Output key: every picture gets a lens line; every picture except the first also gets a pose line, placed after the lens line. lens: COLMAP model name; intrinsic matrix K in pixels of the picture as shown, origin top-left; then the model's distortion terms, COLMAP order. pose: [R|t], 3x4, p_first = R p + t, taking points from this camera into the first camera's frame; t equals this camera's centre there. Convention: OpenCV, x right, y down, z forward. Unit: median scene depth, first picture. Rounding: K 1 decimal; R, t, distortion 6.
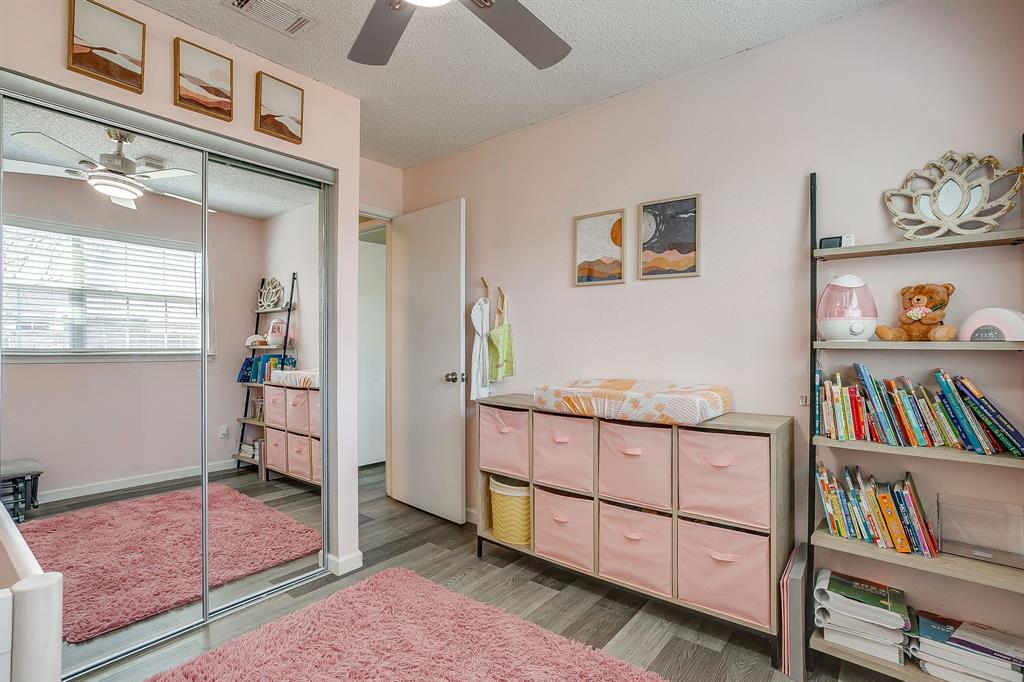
lens RADIAL K [[496.8, 0, 509.4], [0, 496.8, 344.4], [0, 0, 1]] dist [-0.053520, 0.031010]
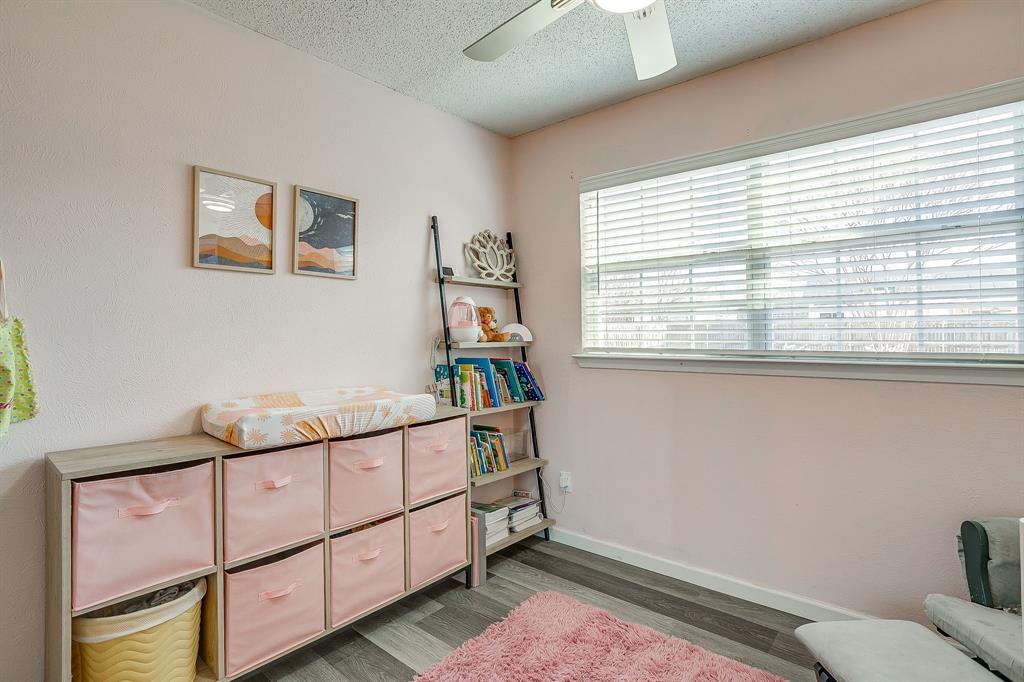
lens RADIAL K [[496.8, 0, 509.4], [0, 496.8, 344.4], [0, 0, 1]] dist [-0.053520, 0.031010]
pose [[0.033393, -0.014210, 0.999341, -0.621443], [0.020703, 0.999694, 0.013523, -0.014887], [-0.999228, 0.020238, 0.033677, 0.658432]]
